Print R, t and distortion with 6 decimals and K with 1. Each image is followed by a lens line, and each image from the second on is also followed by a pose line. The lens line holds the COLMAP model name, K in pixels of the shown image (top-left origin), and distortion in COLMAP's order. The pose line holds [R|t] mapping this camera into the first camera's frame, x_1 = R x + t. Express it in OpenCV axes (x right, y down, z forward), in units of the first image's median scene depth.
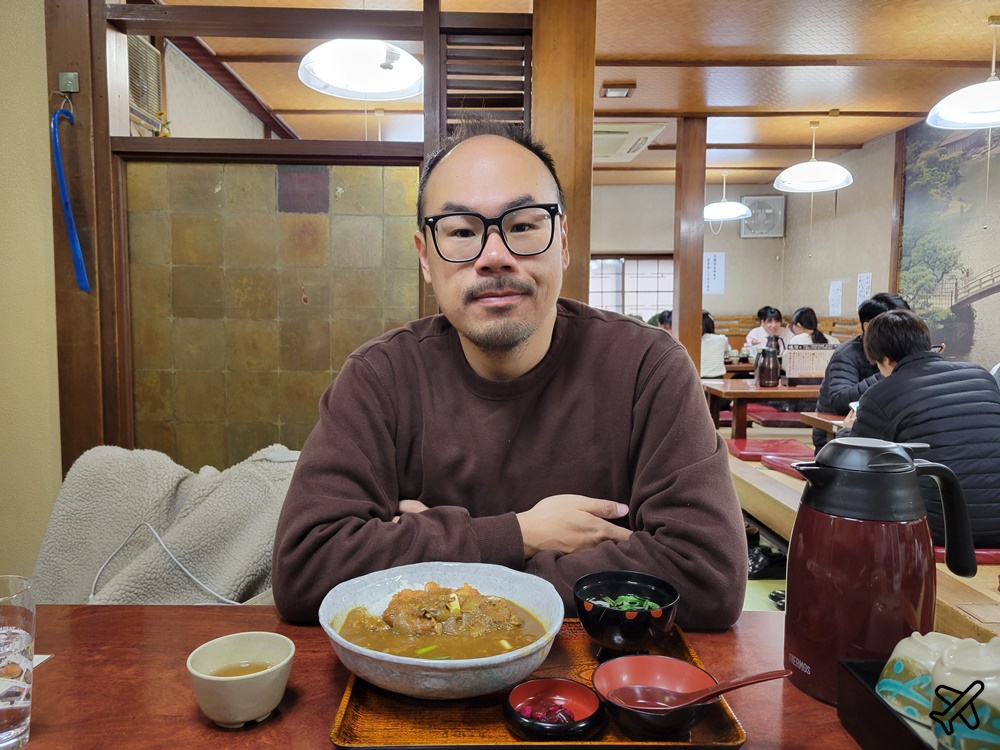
lens RADIAL K [[786.0, 0, 500.0], [0, 786.0, 375.0], [0, 0, 1]] dist [-0.001756, -0.018504]
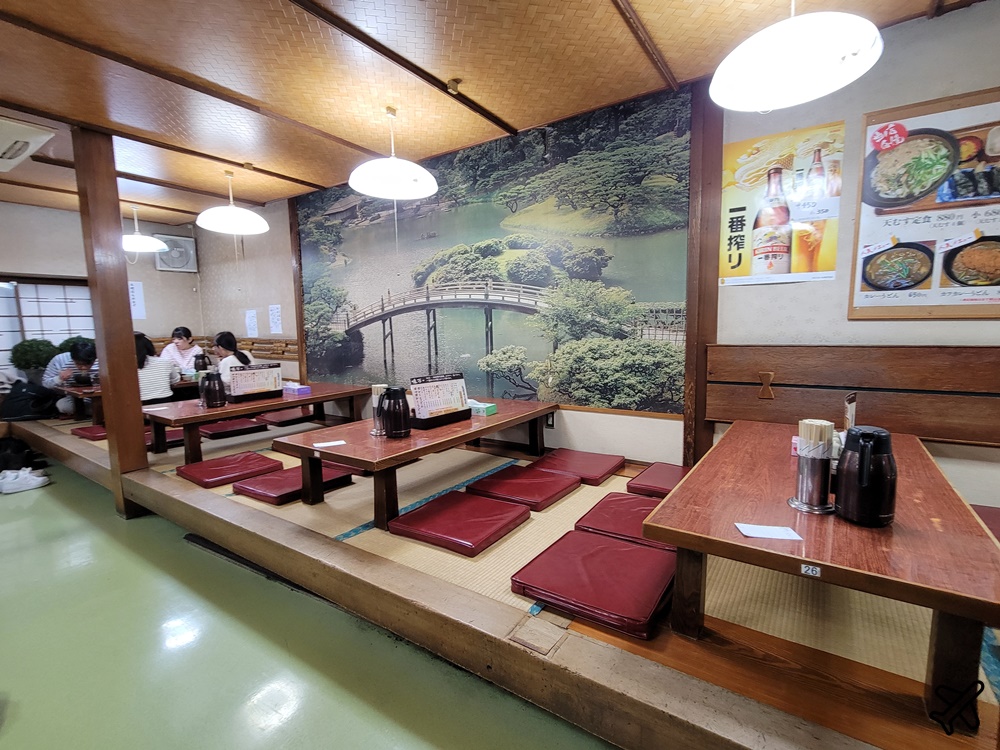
lens RADIAL K [[473.7, 0, 478.4], [0, 473.7, 378.0], [0, 0, 1]] dist [0.023925, 0.000078]
pose [[0.613044, -0.102150, 0.783418, 0.036609], [0.075580, 0.994641, 0.070549, -0.040680], [-0.786426, 0.015961, 0.617479, 0.254236]]
